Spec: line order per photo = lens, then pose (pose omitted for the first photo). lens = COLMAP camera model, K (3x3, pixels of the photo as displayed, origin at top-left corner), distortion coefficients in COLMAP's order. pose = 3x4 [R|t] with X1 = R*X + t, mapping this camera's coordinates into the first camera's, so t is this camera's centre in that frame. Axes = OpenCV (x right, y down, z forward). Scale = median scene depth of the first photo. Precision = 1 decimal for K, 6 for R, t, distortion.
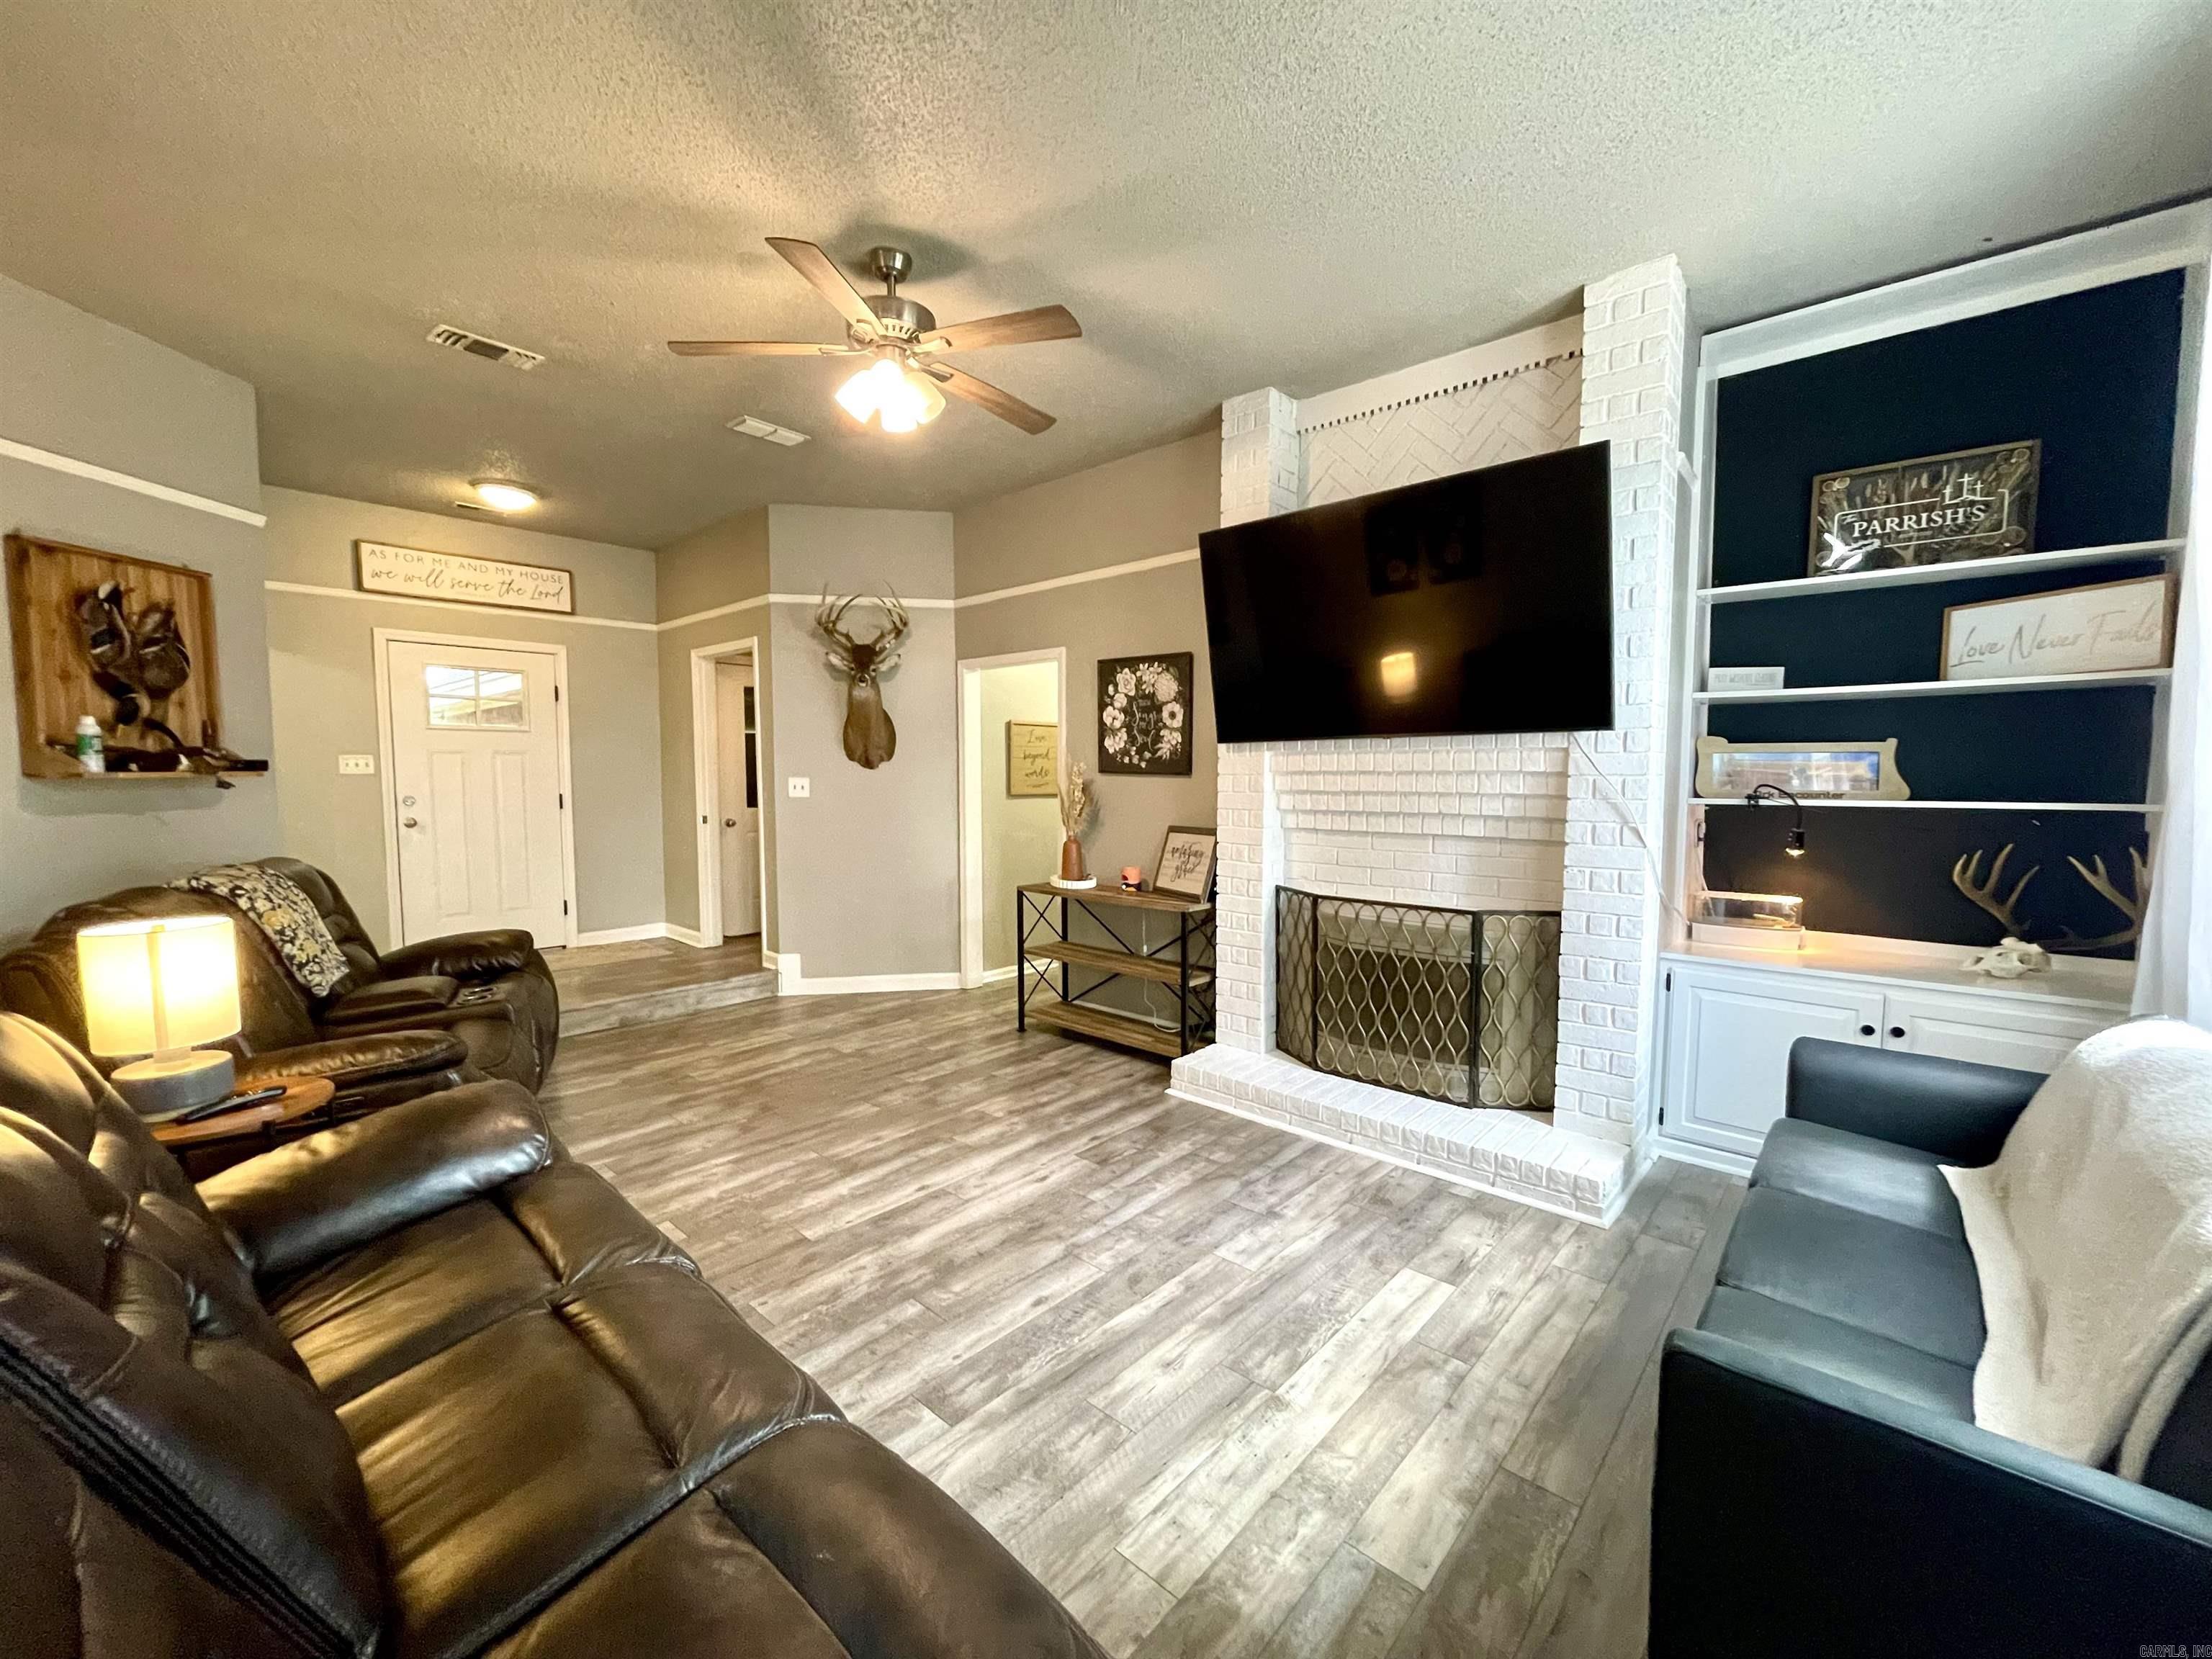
lens RADIAL K [[896.3, 0, 1101.0], [0, 896.3, 830.2], [0, 0, 1]] dist [-0.003118, 0.001994]
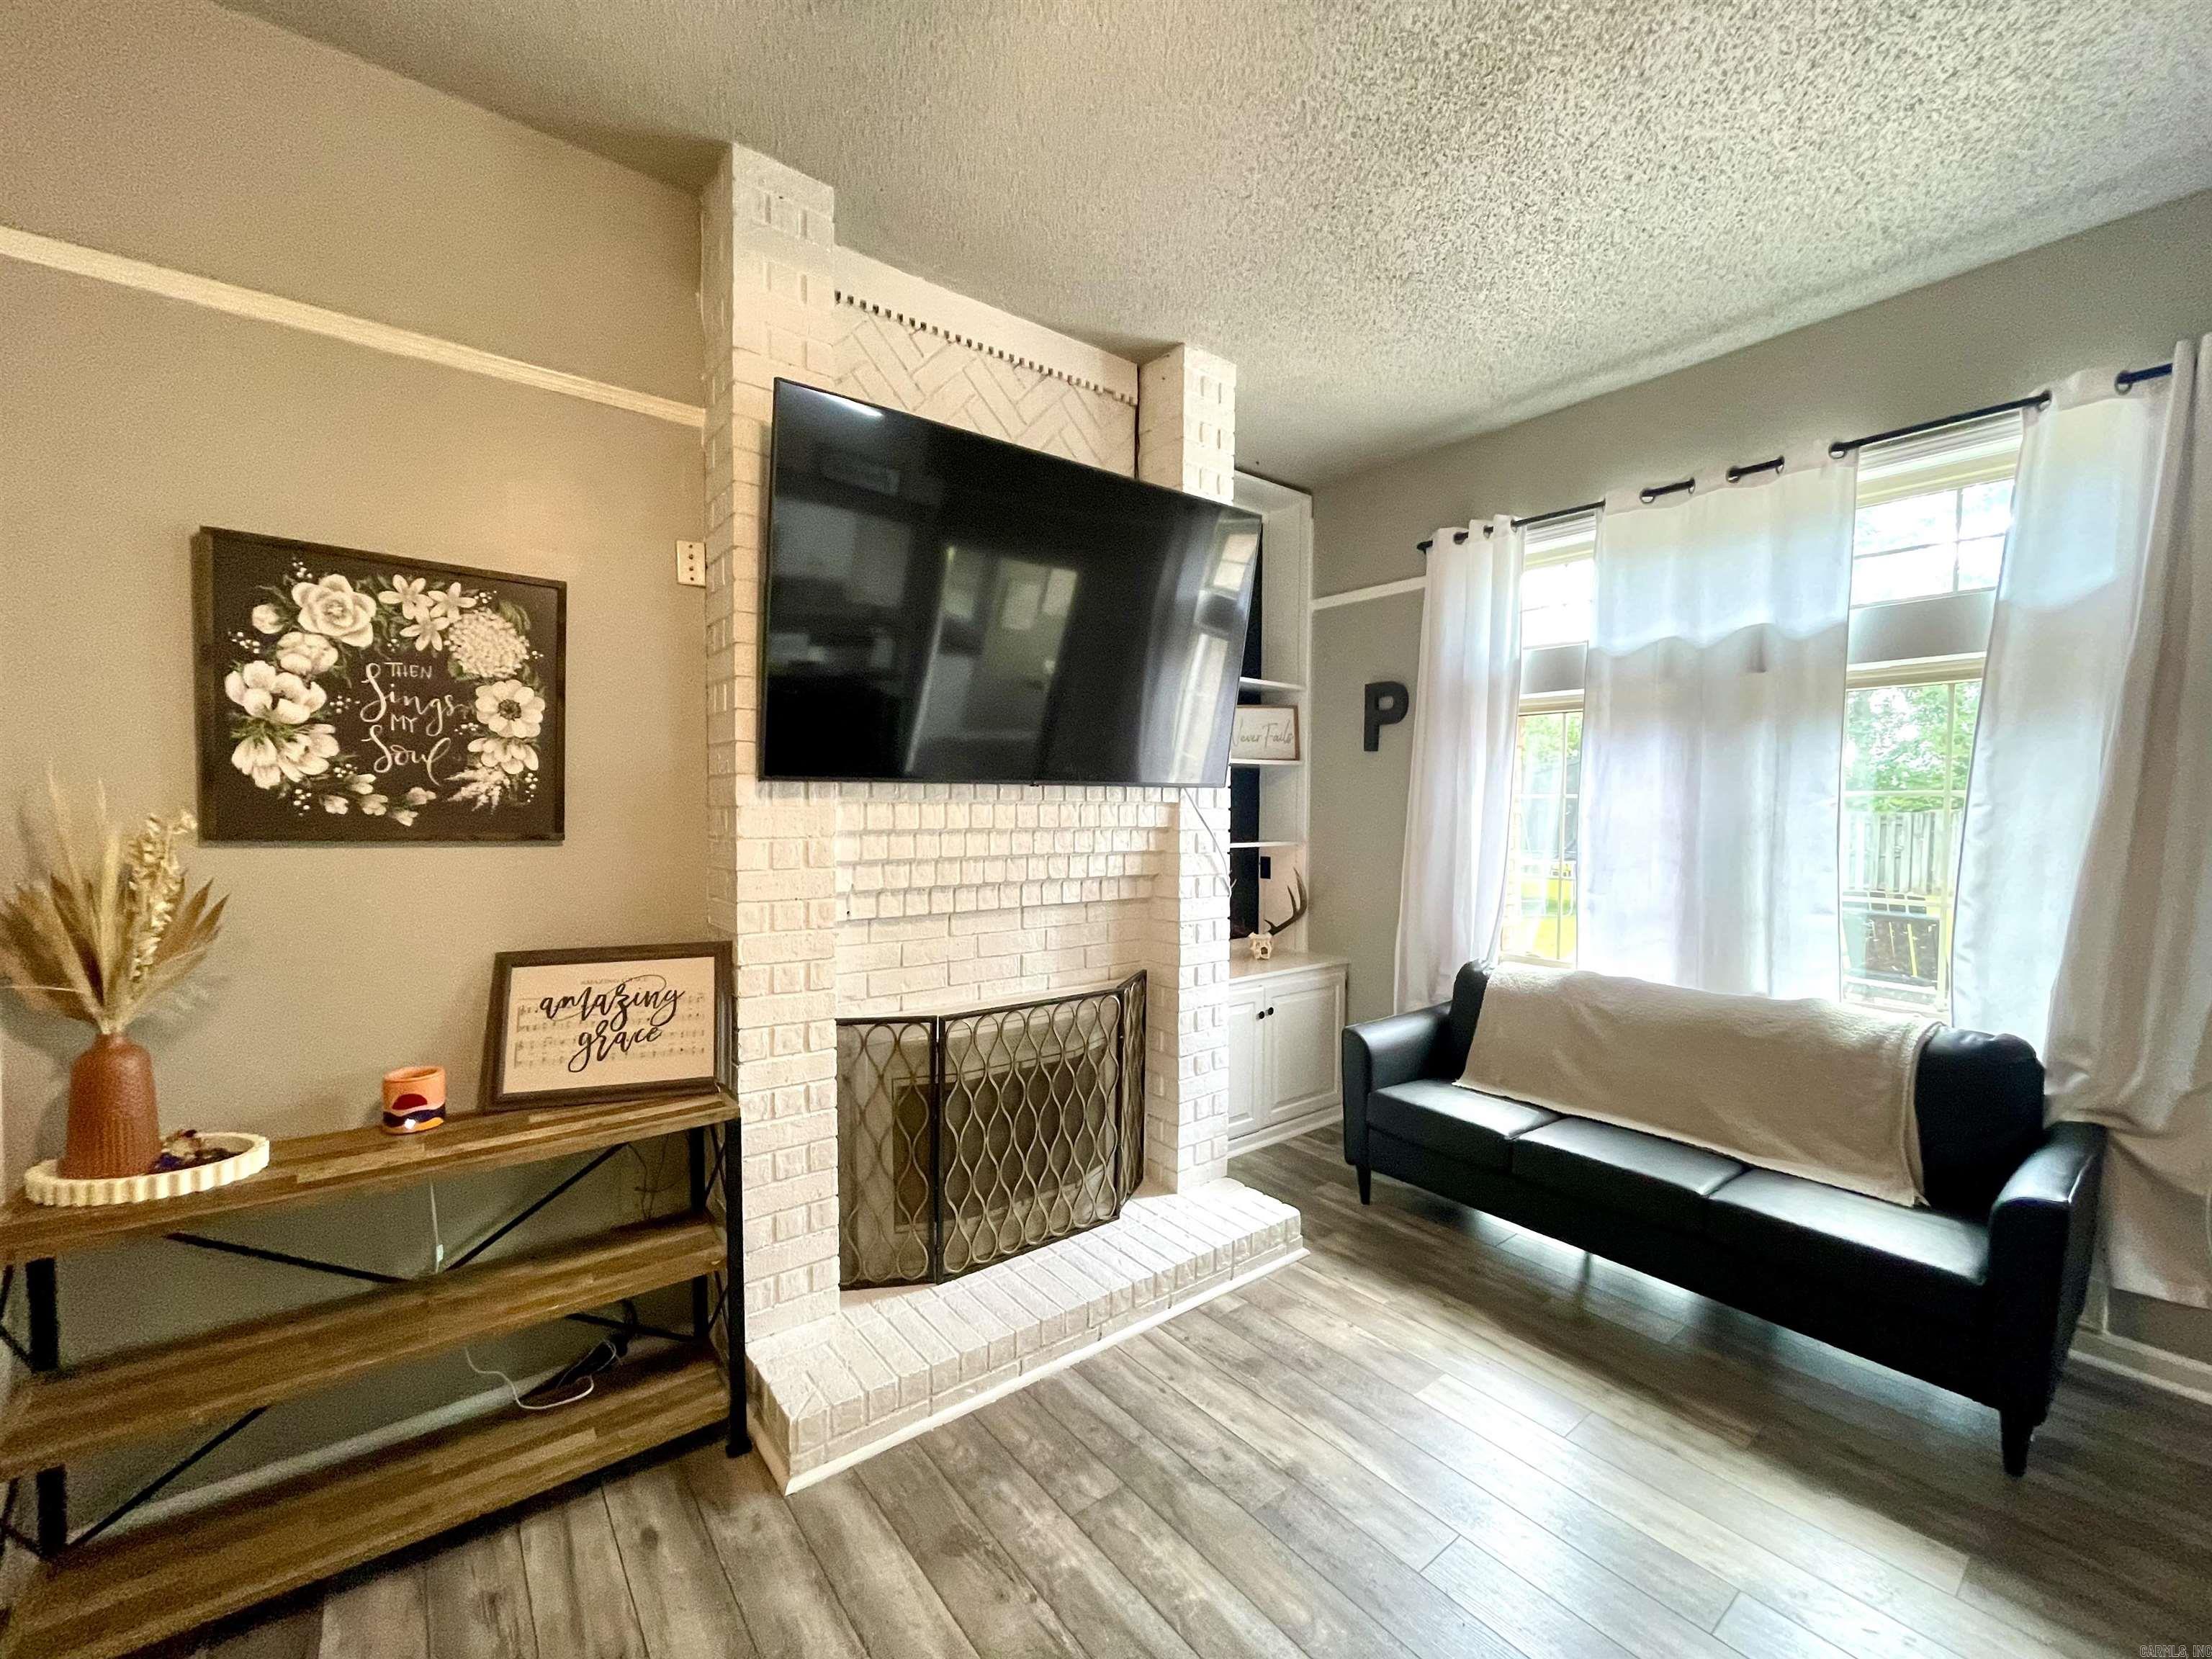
lens RADIAL K [[896.3, 0, 1099.6], [0, 896.3, 834.7], [0, 0, 1]] dist [-0.003118, 0.001994]
pose [[0.170102, -0.027859, 0.985033, -0.325374], [0.061844, 0.997932, 0.017544, -0.055583], [-0.983484, 0.057934, 0.171473, 0.644325]]
